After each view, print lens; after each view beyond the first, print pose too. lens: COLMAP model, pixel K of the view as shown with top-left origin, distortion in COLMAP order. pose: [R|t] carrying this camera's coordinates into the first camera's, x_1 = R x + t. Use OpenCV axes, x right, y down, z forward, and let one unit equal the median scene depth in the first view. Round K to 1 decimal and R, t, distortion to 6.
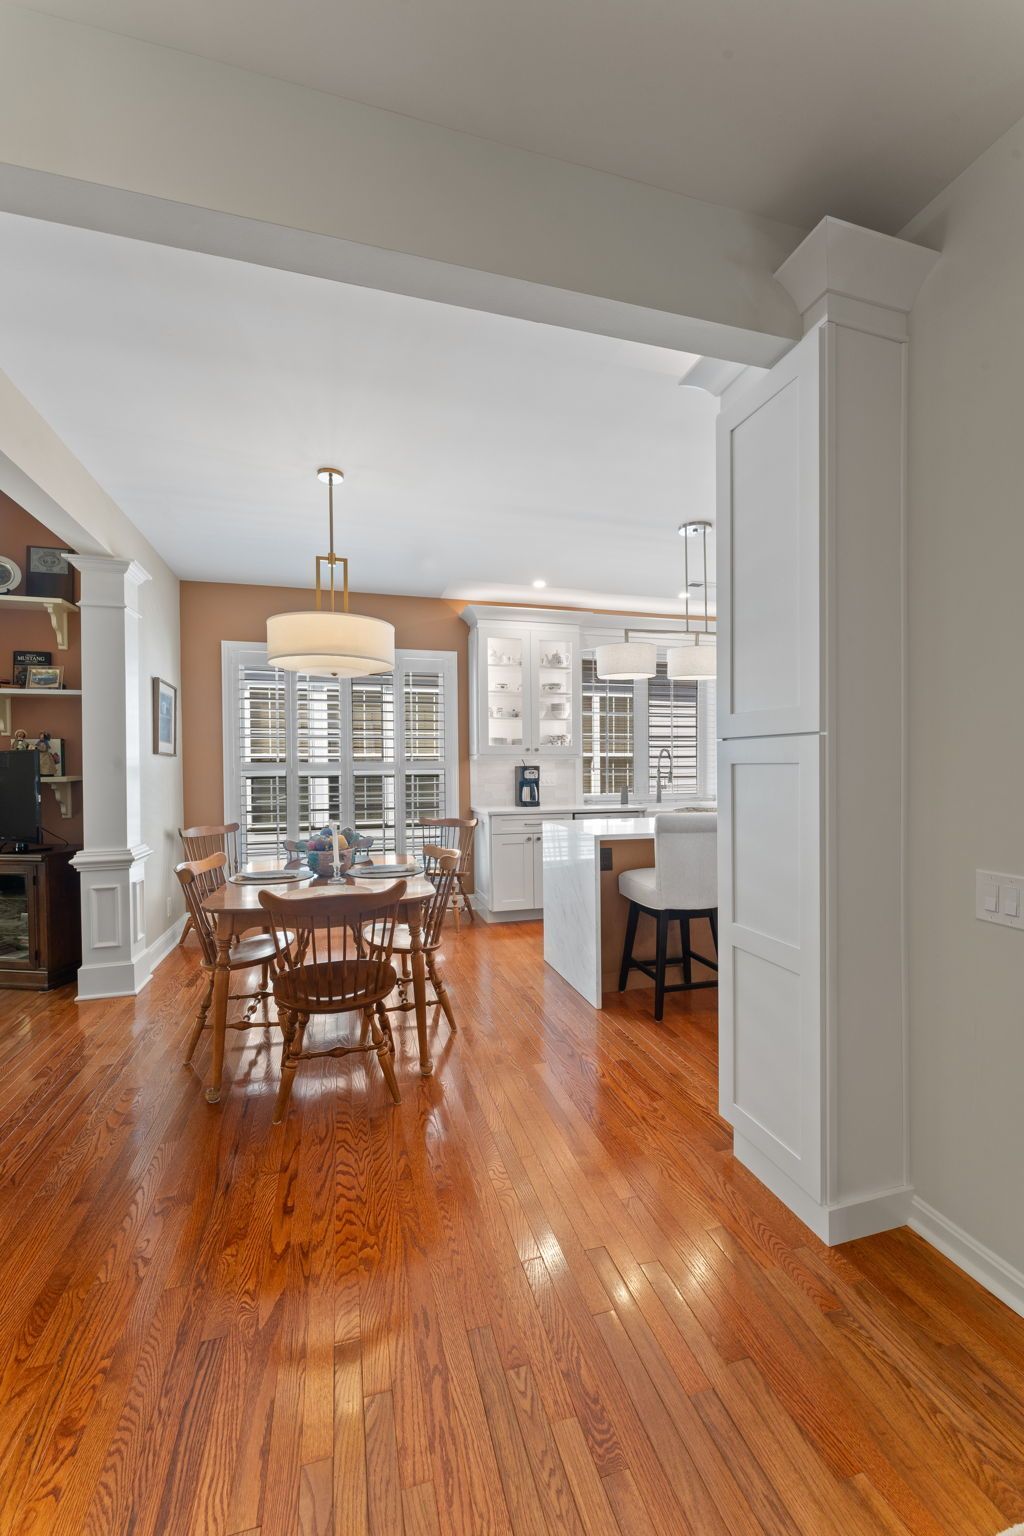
lens RADIAL K [[618.1, 0, 515.7], [0, 618.1, 771.8], [0, 0, 1]] dist [0.005372, -0.002852]
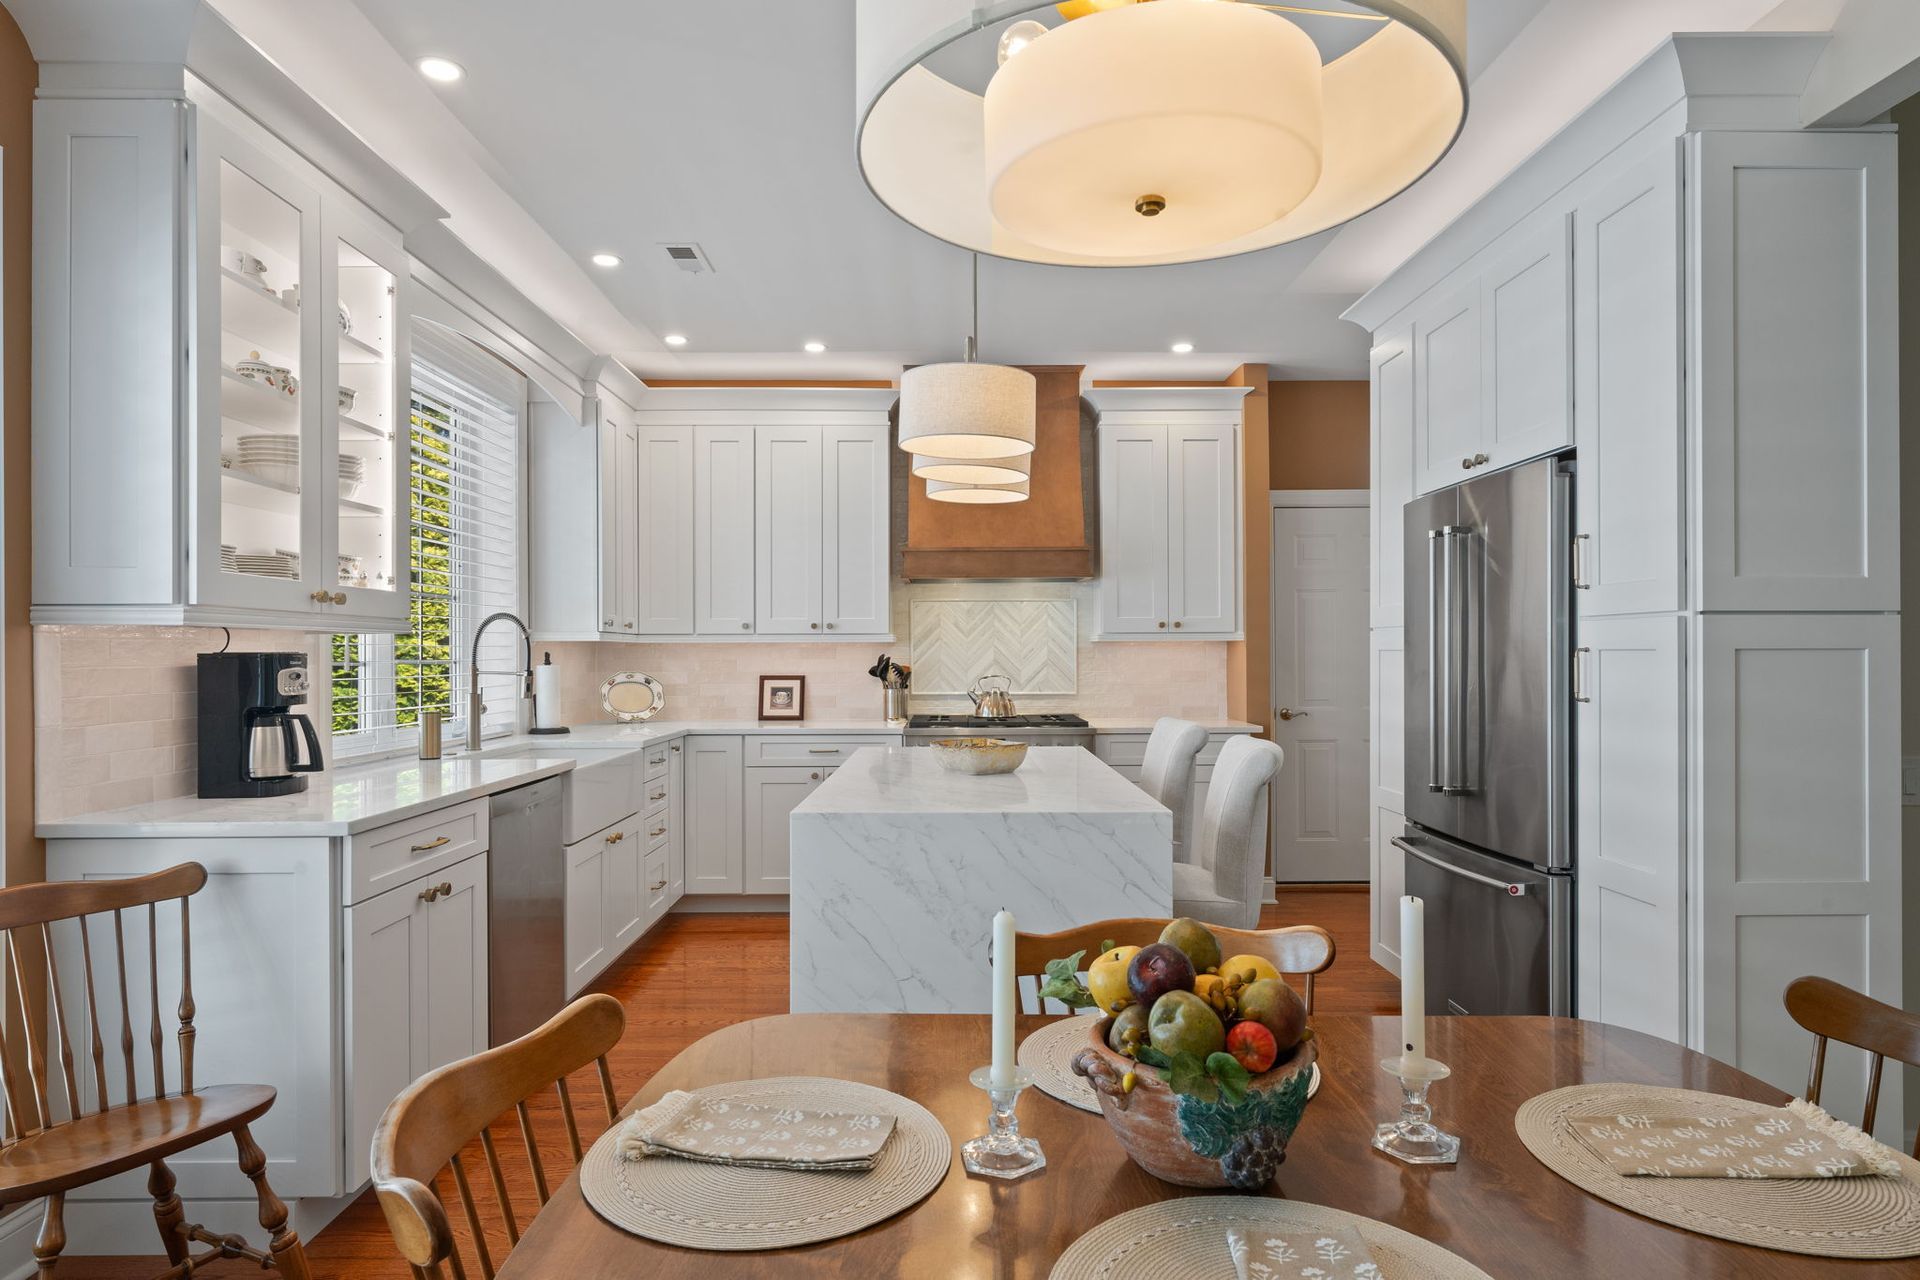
lens RADIAL K [[1088.6, 0, 960.6], [0, 1088.6, 640.4], [0, 0, 1]] dist [0.004786, -0.004153]
pose [[0.265001, 0.021065, 0.964018, -0.387959], [0.009080, 0.999662, -0.024340, -0.000357], [-0.964205, 0.015204, 0.264721, 0.563271]]
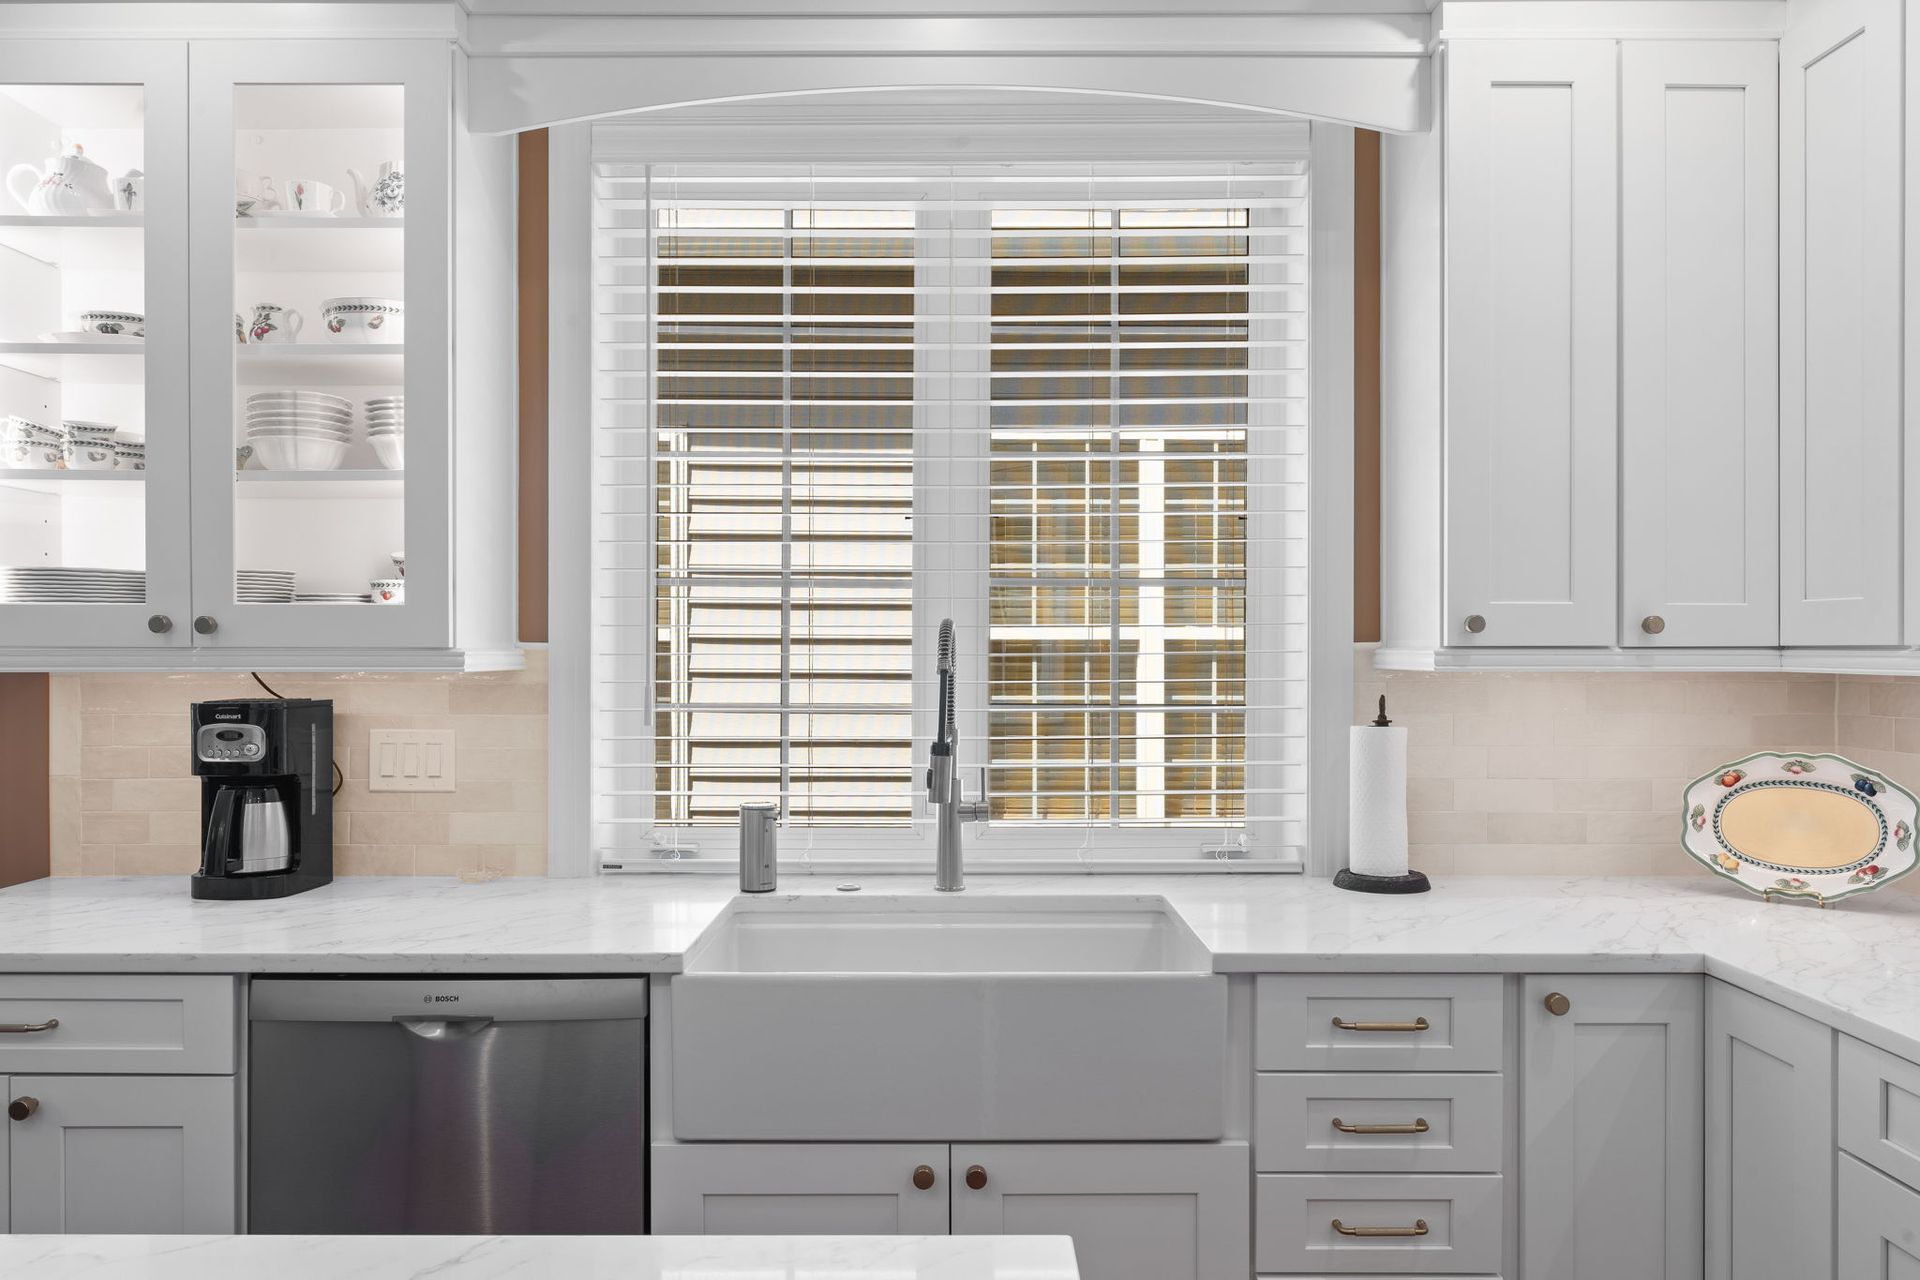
lens RADIAL K [[1285.3, 0, 954.3], [0, 1285.3, 654.8], [0, 0, 1]] dist [-0.004941, 0.004731]
pose [[0.961816, 0.009992, -0.273516, 0.379506], [-0.010578, 0.999944, -0.000669, -0.028424], [0.273493, 0.003537, 0.961867, 0.654468]]
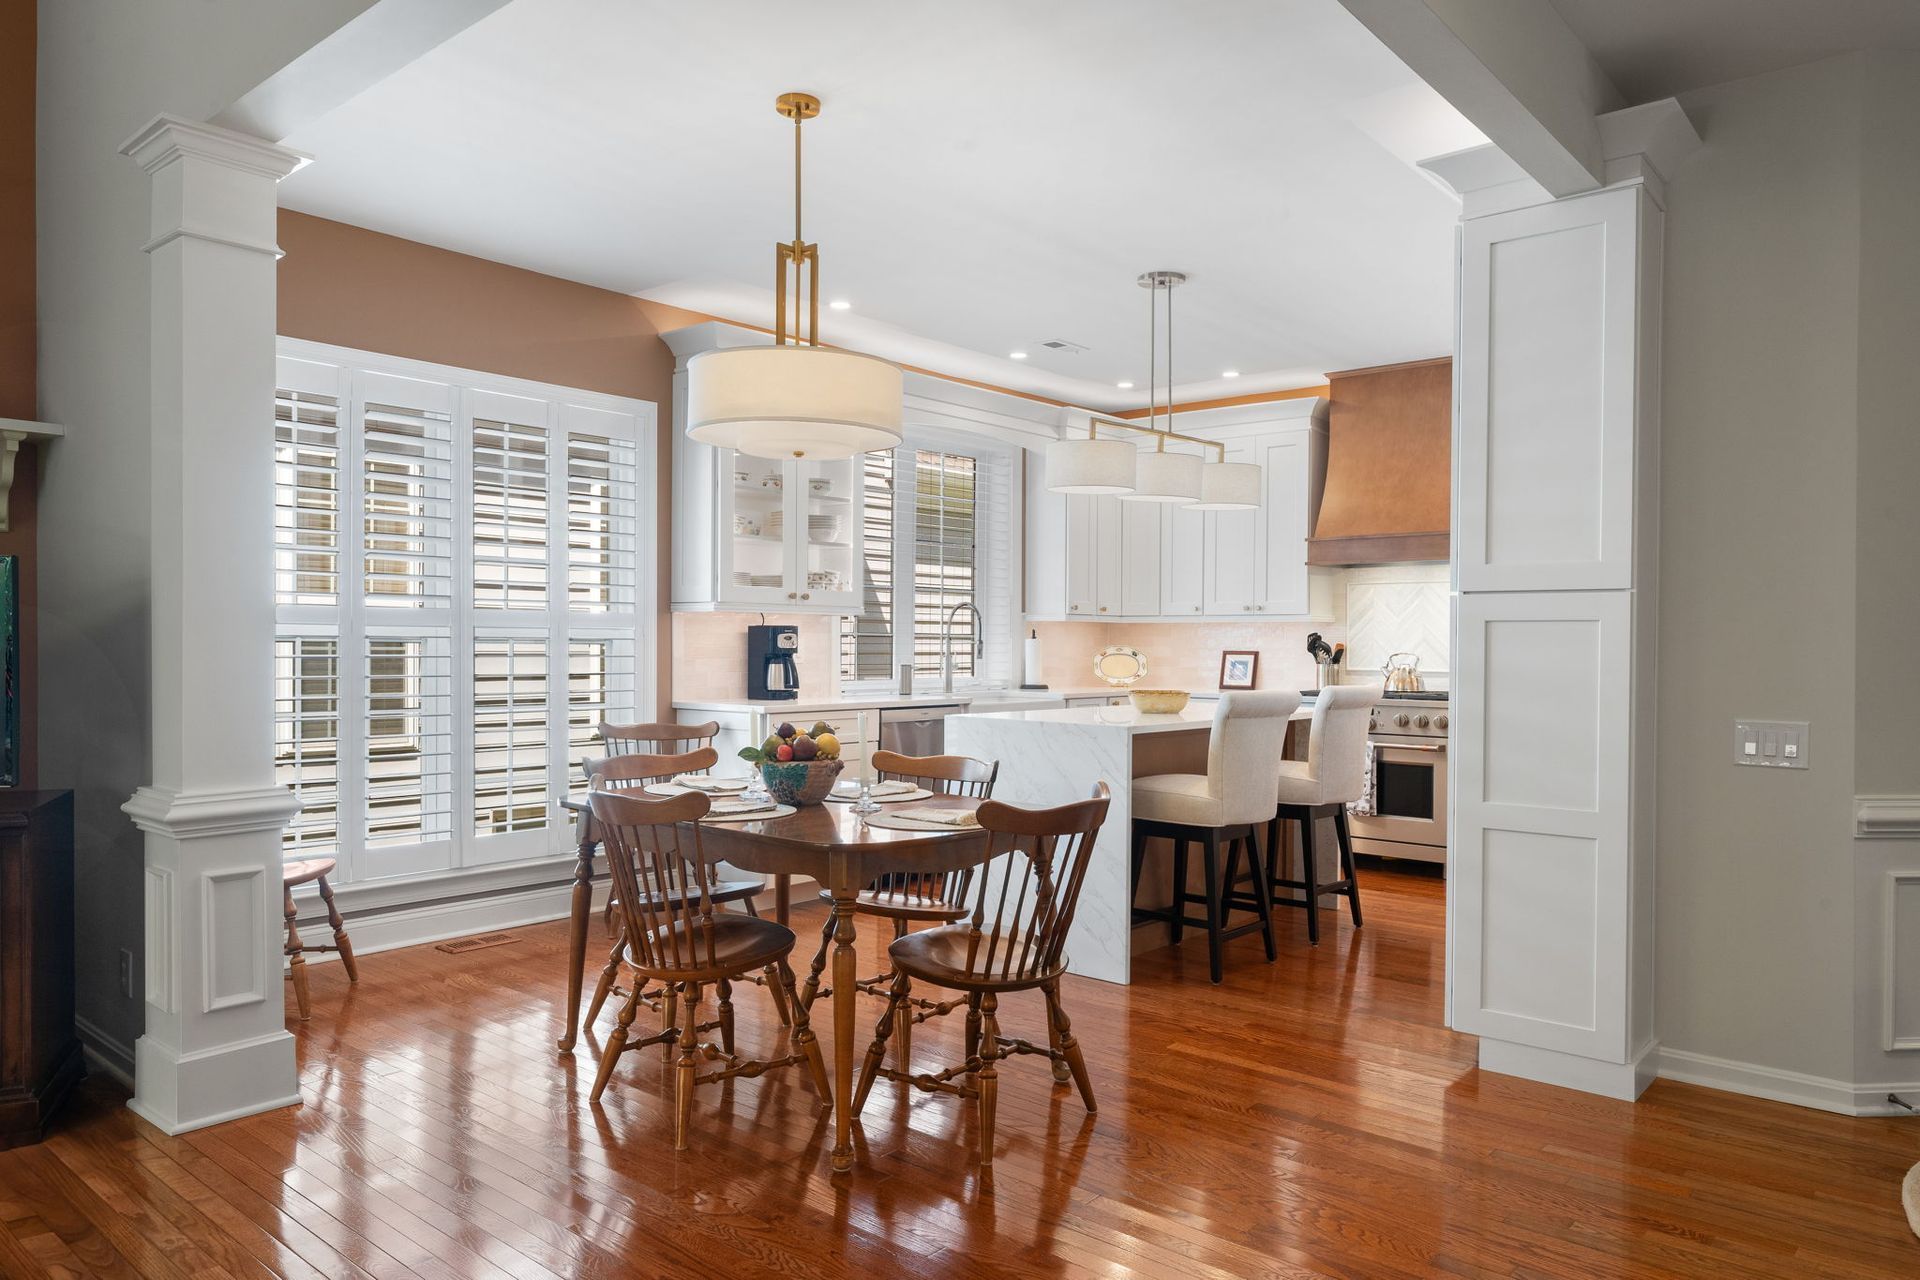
lens RADIAL K [[1285.3, 0, 960.8], [0, 1285.3, 652.1], [0, 0, 1]] dist [-0.004941, 0.004731]
pose [[0.833502, 0.009776, 0.552431, -0.480701], [-0.008998, 0.999951, -0.004119, 0.016953], [-0.552444, -0.001537, 0.833549, -0.040153]]
